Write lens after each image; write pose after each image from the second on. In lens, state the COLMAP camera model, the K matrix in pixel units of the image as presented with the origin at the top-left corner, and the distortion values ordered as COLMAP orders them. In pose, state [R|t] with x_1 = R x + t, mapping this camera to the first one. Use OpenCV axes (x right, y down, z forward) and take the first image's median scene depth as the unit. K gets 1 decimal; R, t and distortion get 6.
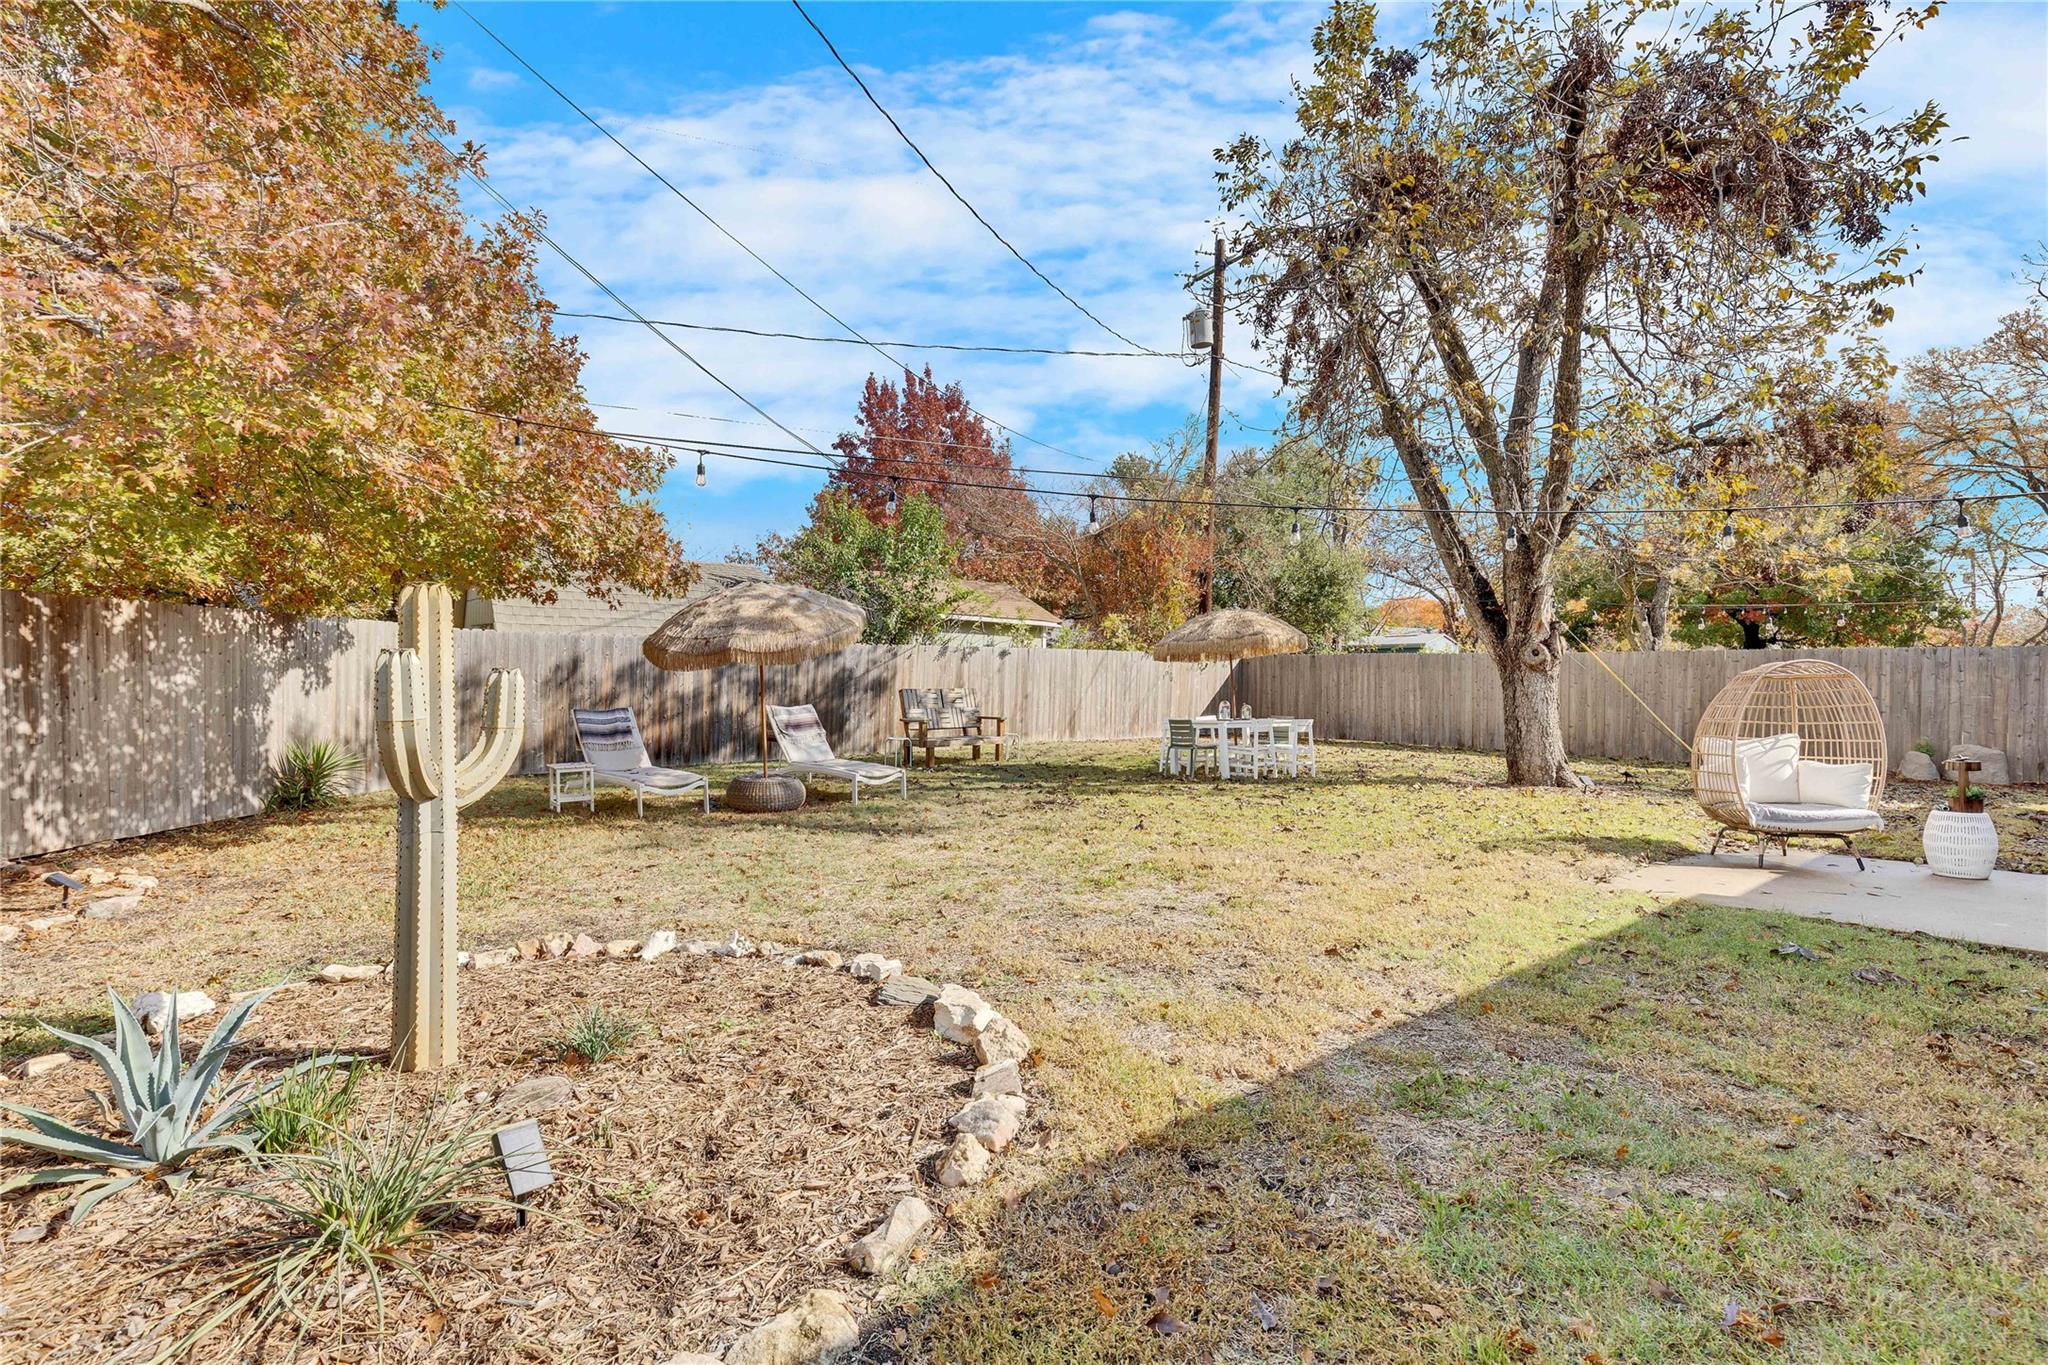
lens RADIAL K [[945.5, 0, 1025.5], [0, 945.5, 686.2], [0, 0, 1]] dist [0.002426, -0.000319]
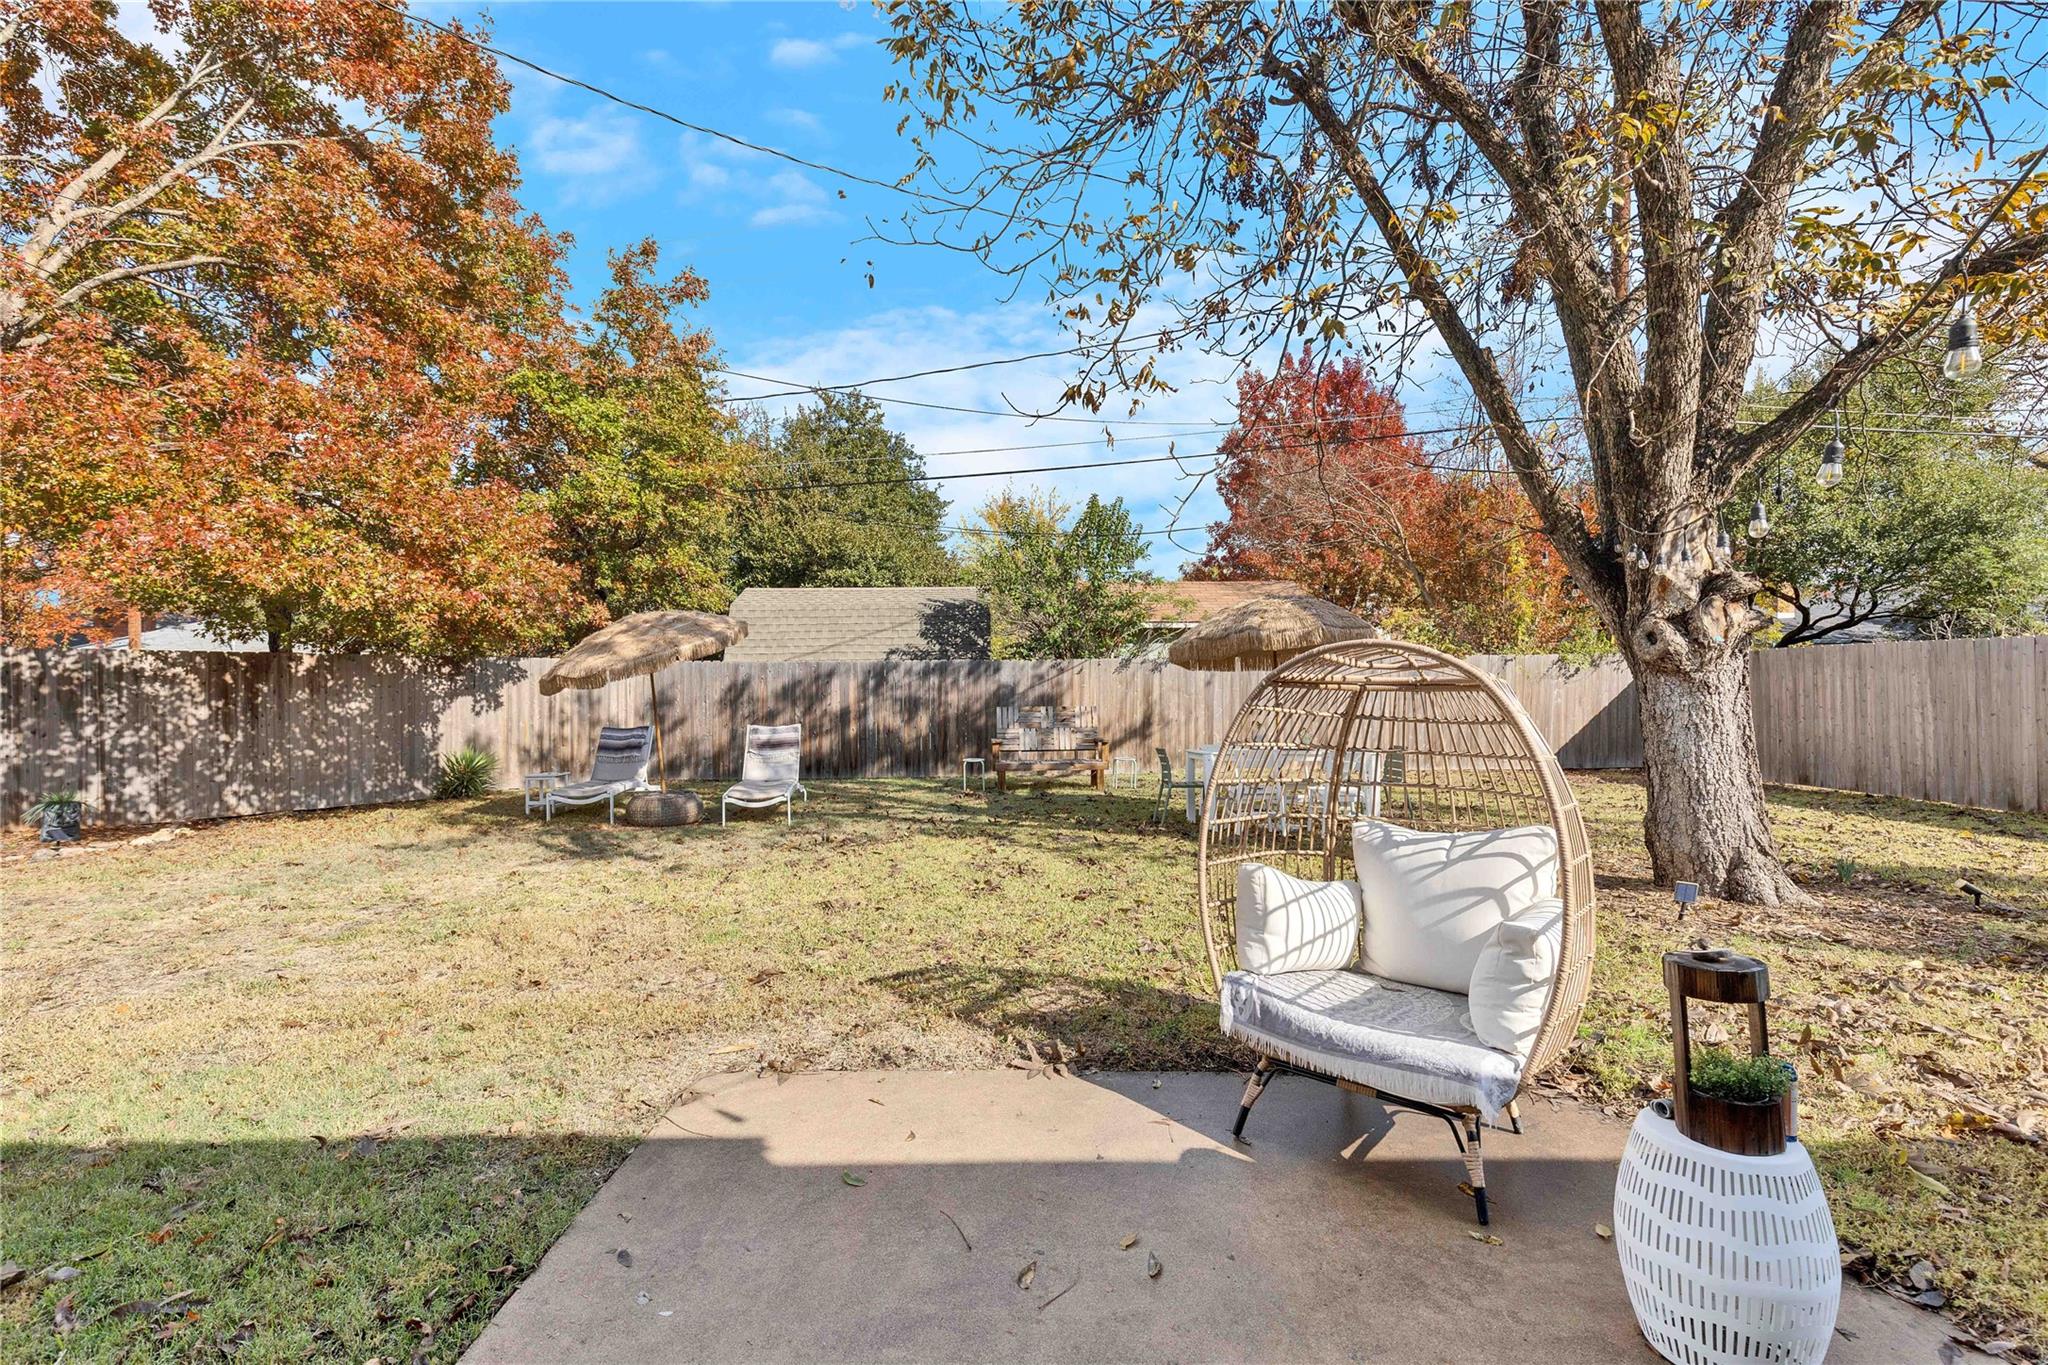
lens RADIAL K [[945.5, 0, 1025.5], [0, 945.5, 686.2], [0, 0, 1]] dist [0.002426, -0.000319]
pose [[0.771236, -0.017144, -0.636319, 0.801180], [0.009422, 0.999835, -0.015518, -0.004401], [0.636480, 0.005973, 0.771270, 0.493709]]
